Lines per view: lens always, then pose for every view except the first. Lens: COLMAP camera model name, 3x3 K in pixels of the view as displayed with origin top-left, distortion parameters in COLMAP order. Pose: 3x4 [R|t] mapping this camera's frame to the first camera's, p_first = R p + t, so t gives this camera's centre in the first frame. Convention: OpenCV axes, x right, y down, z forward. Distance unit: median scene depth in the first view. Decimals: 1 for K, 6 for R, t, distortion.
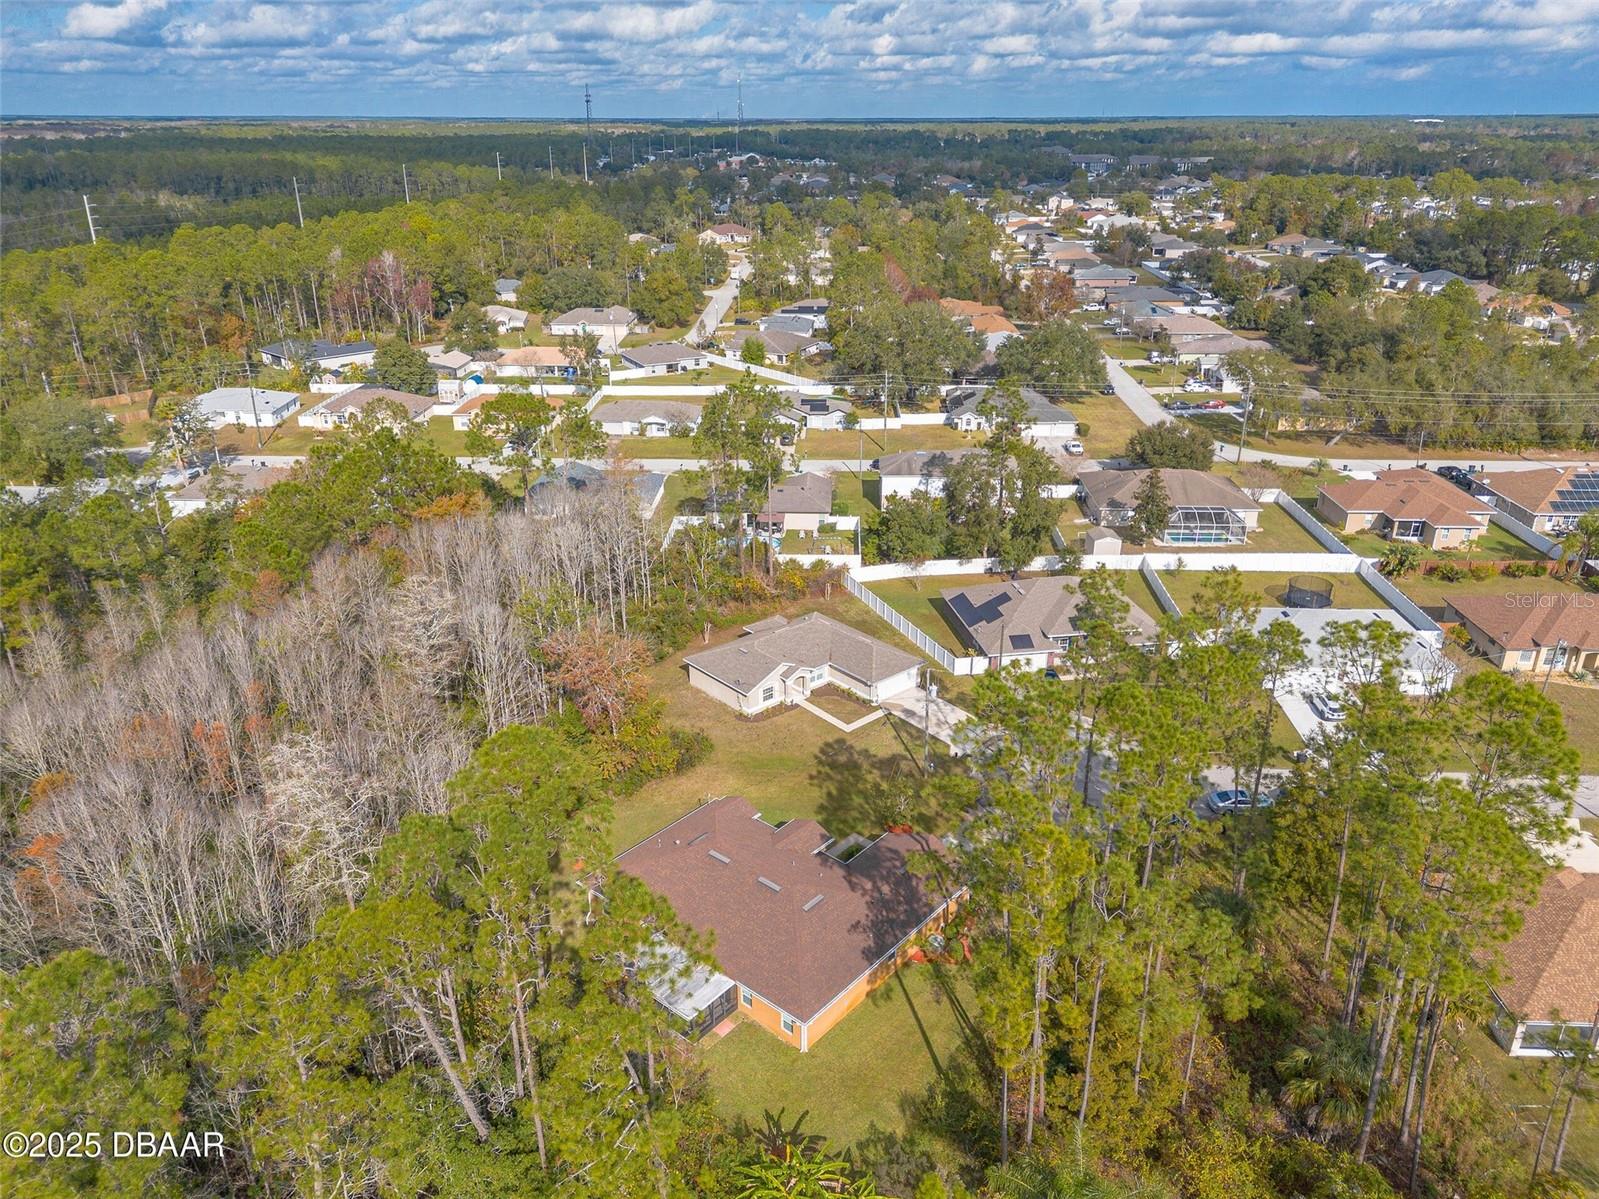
lens RADIAL K [[1115.9, 0, 788.0], [0, 1115.9, 626.4], [0, 0, 1]] dist [0.082610, -0.098920]
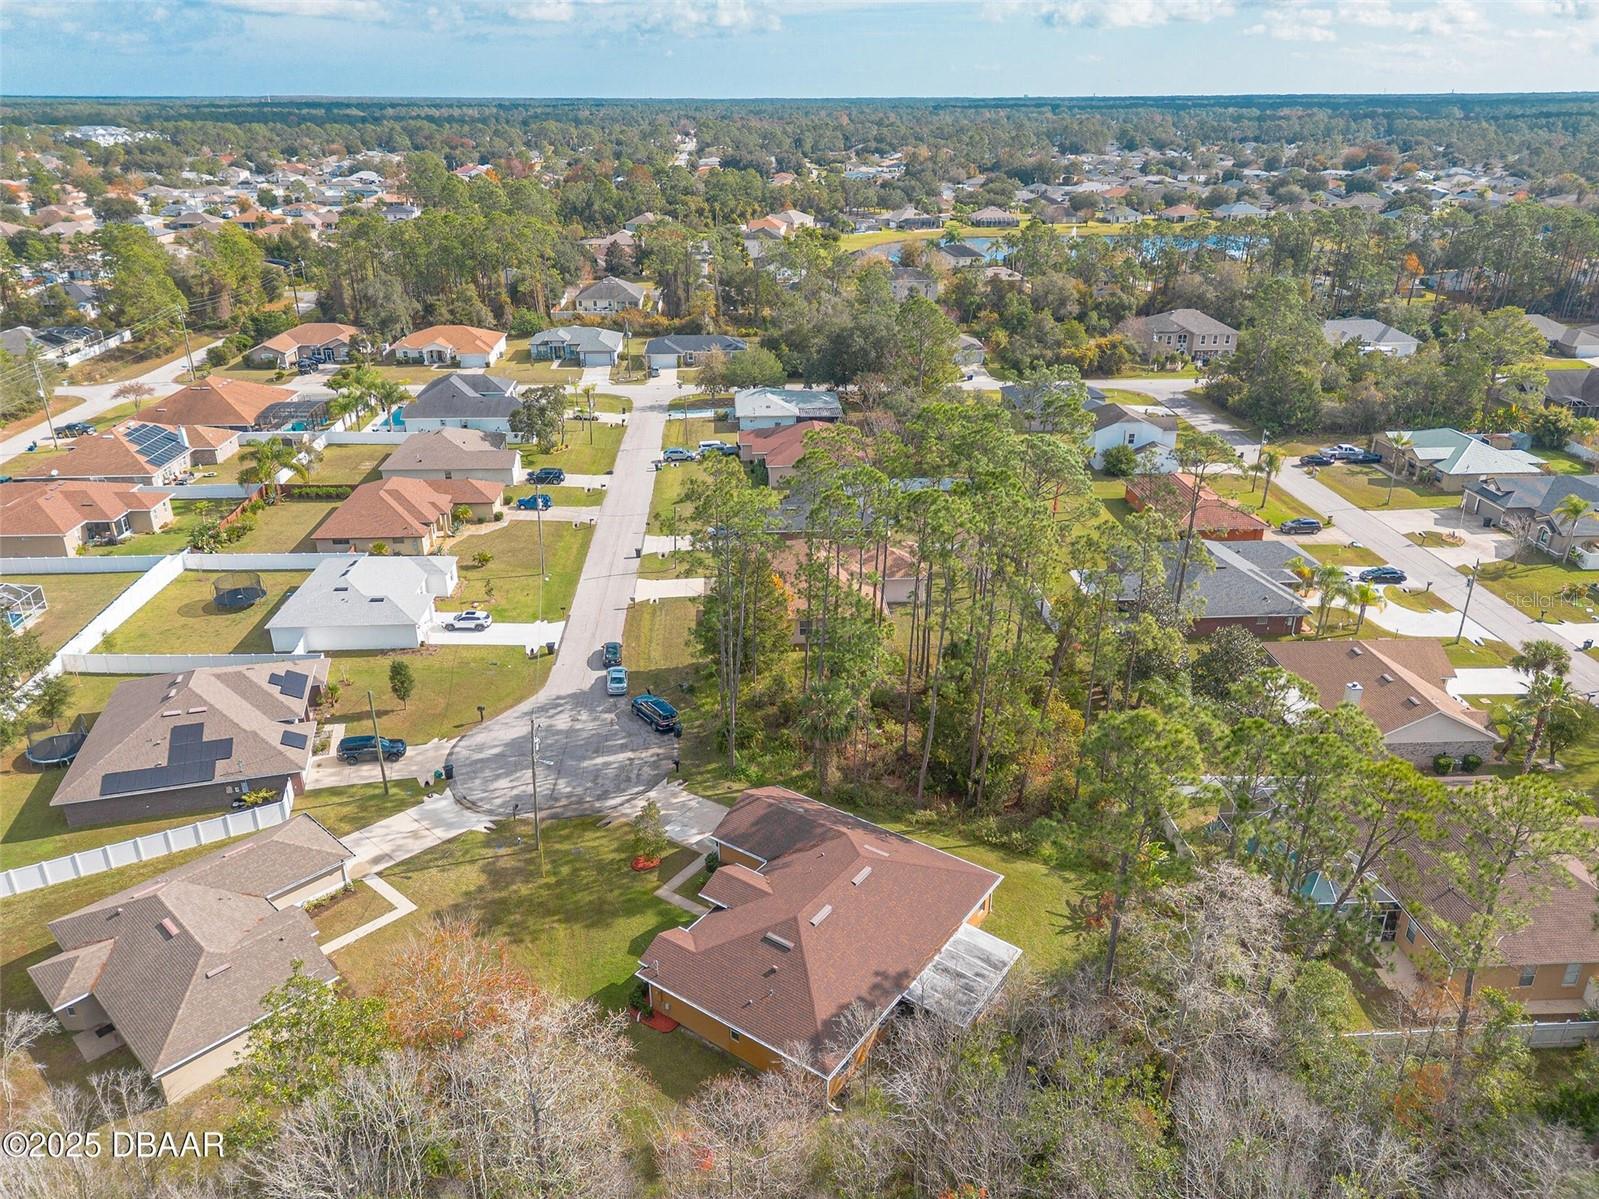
lens RADIAL K [[1115.9, 0, 788.0], [0, 1115.9, 626.4], [0, 0, 1]] dist [0.082610, -0.098920]
pose [[-0.095829, -0.419854, 0.902518, -0.416353], [0.410471, 0.809343, 0.420092, -0.197923], [-0.906824, 0.410715, 0.094780, 0.467618]]
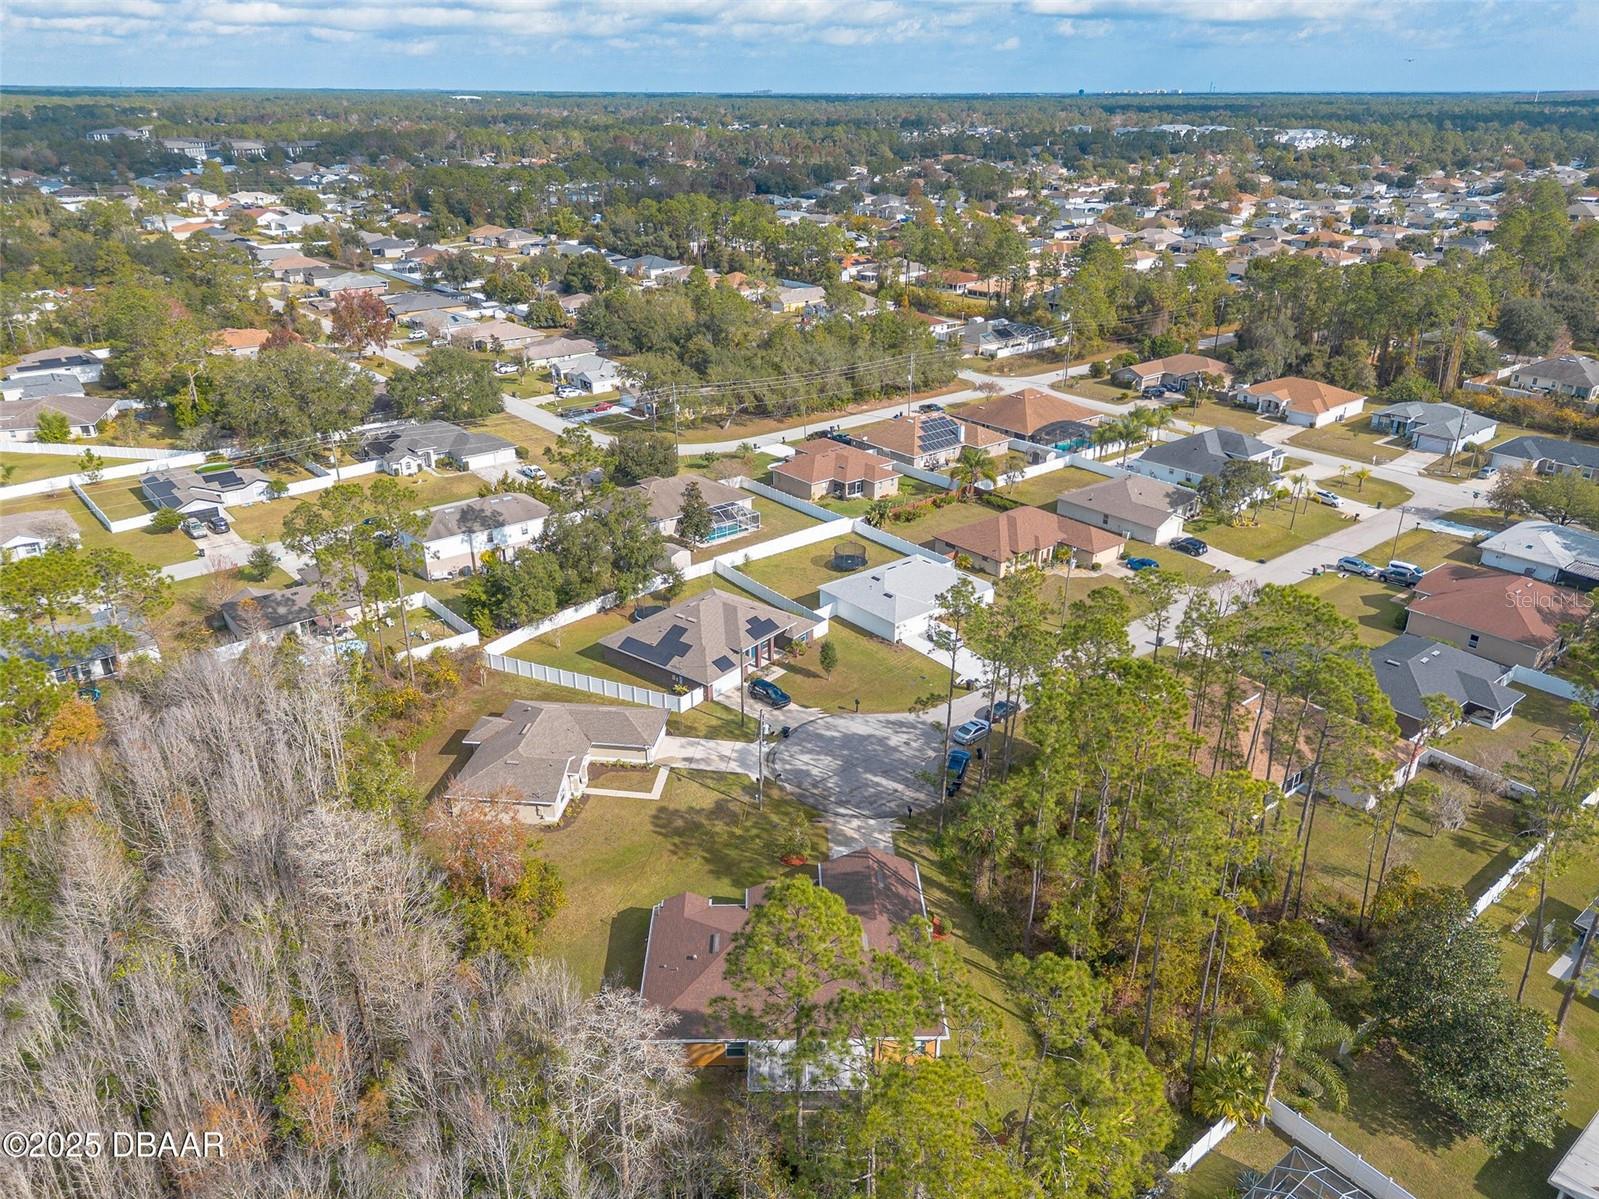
lens RADIAL K [[1136.0, 0, 799.5], [0, 1136.0, 599.5], [0, 0, 1]] dist [0.085178, -0.101984]
pose [[0.739412, -0.267385, 0.617880, -0.328971], [0.272216, 0.958124, 0.088865, -0.101425], [-0.615767, 0.102489, 0.781235, 0.067850]]
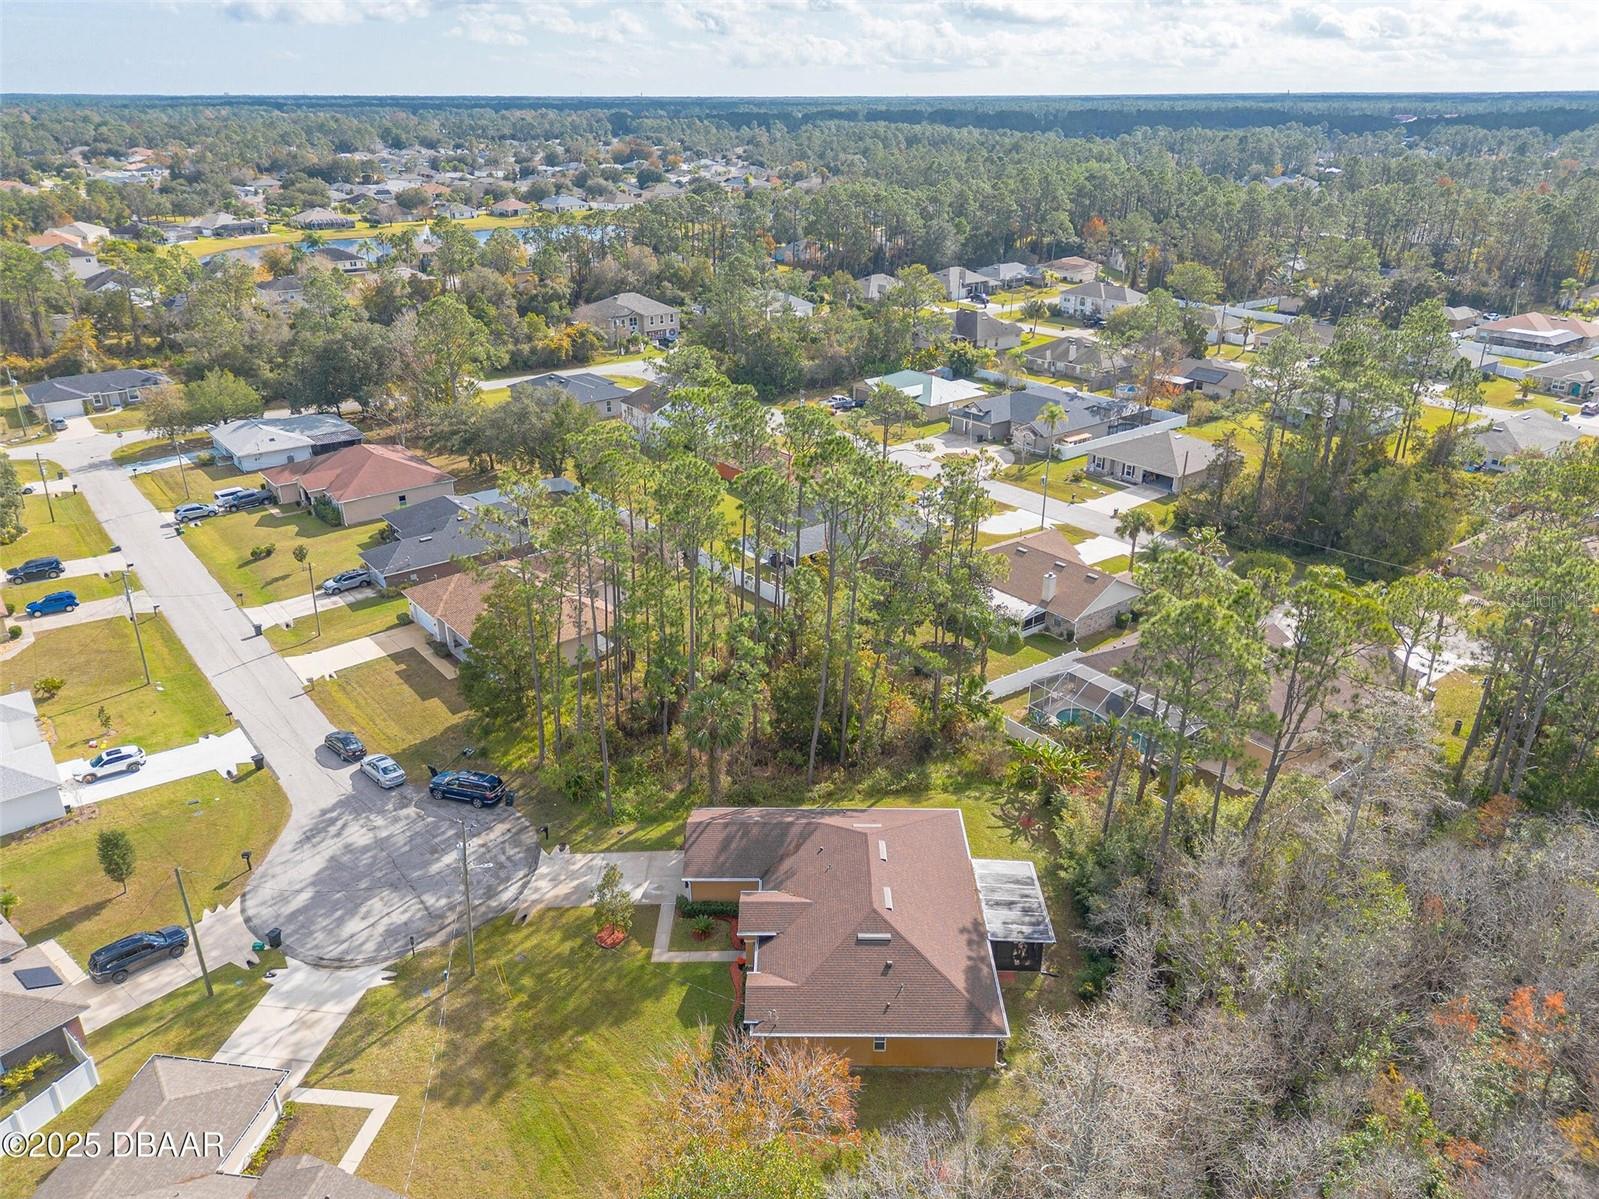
lens RADIAL K [[1113.0, 0, 798.3], [0, 1113.0, 643.7], [0, 0, 1]] dist [0.048240, -0.051334]
pose [[-0.653949, -0.330314, 0.680620, -0.294363], [0.310508, 0.703195, 0.639610, -0.277945], [-0.689881, 0.629610, -0.357289, 0.678962]]
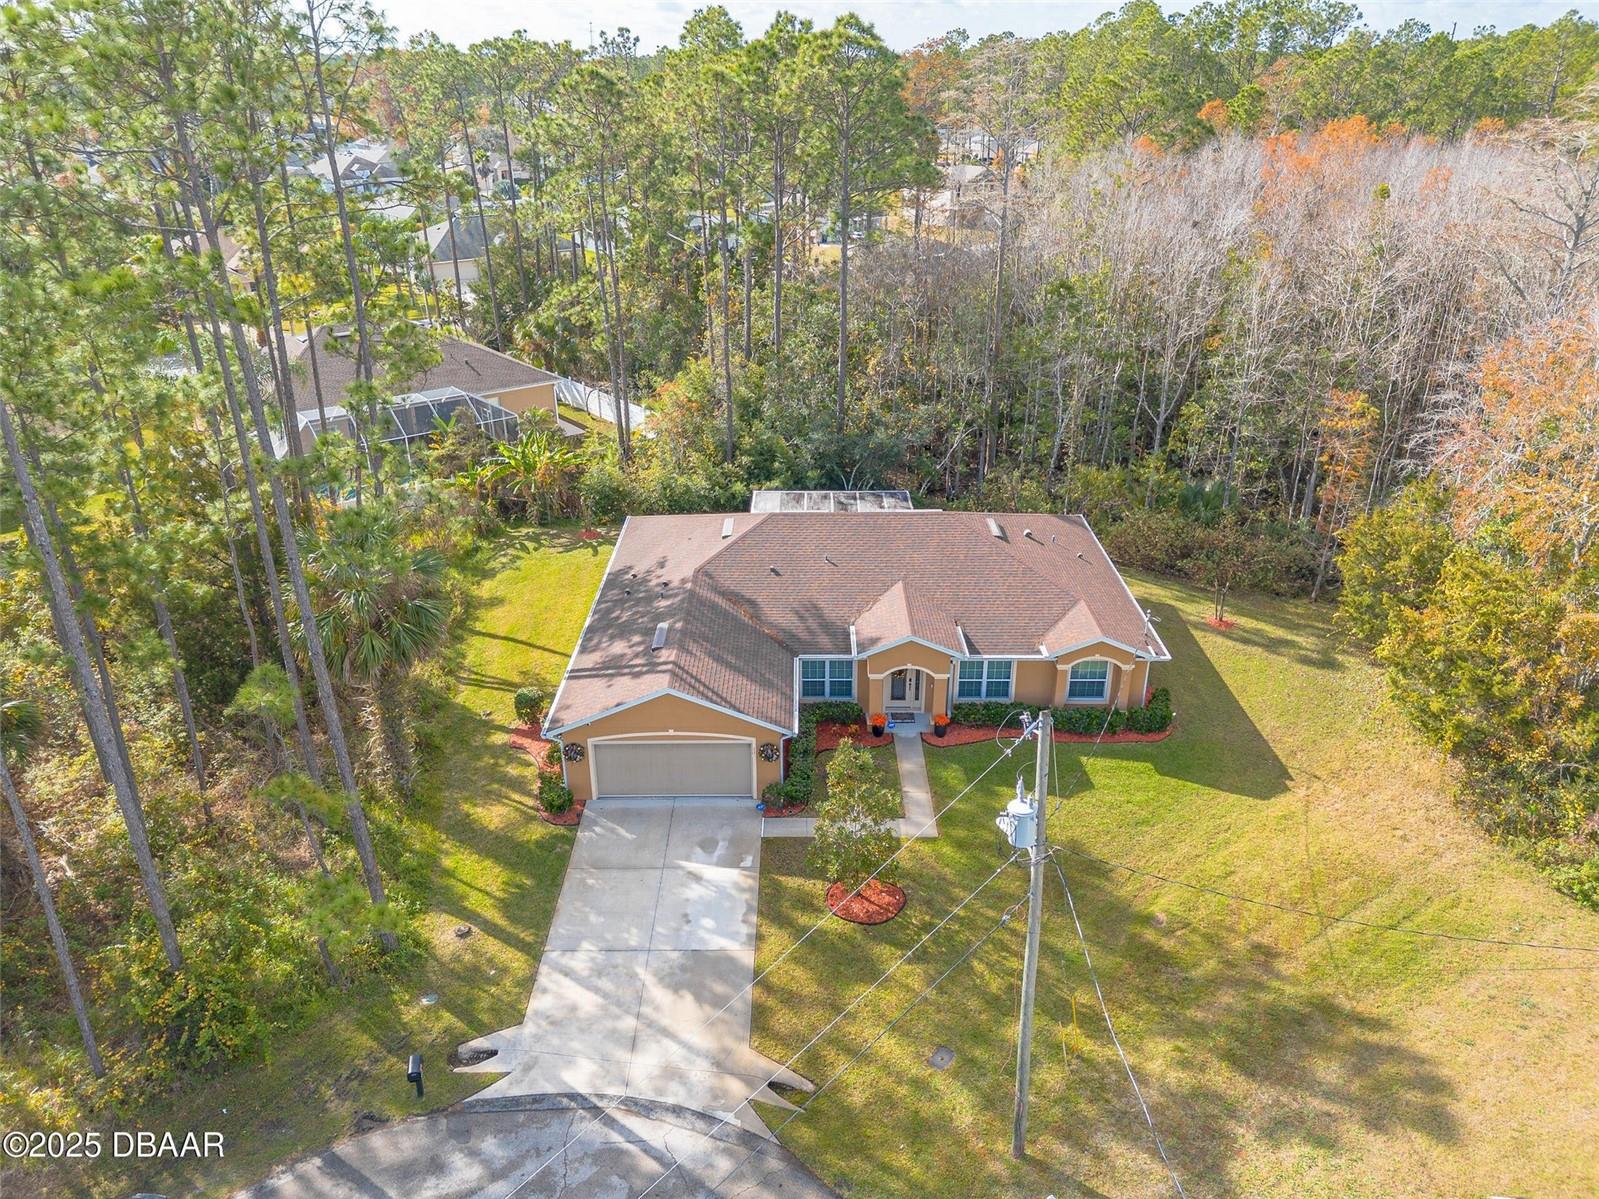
lens RADIAL K [[1136.0, 0, 799.5], [0, 1136.0, 599.5], [0, 0, 1]] dist [0.085178, -0.101984]
pose [[-0.751429, 0.285377, -0.594907, 0.195132], [-0.249260, 0.712039, 0.656406, -0.077273], [0.610921, 0.641529, -0.463914, 0.700266]]
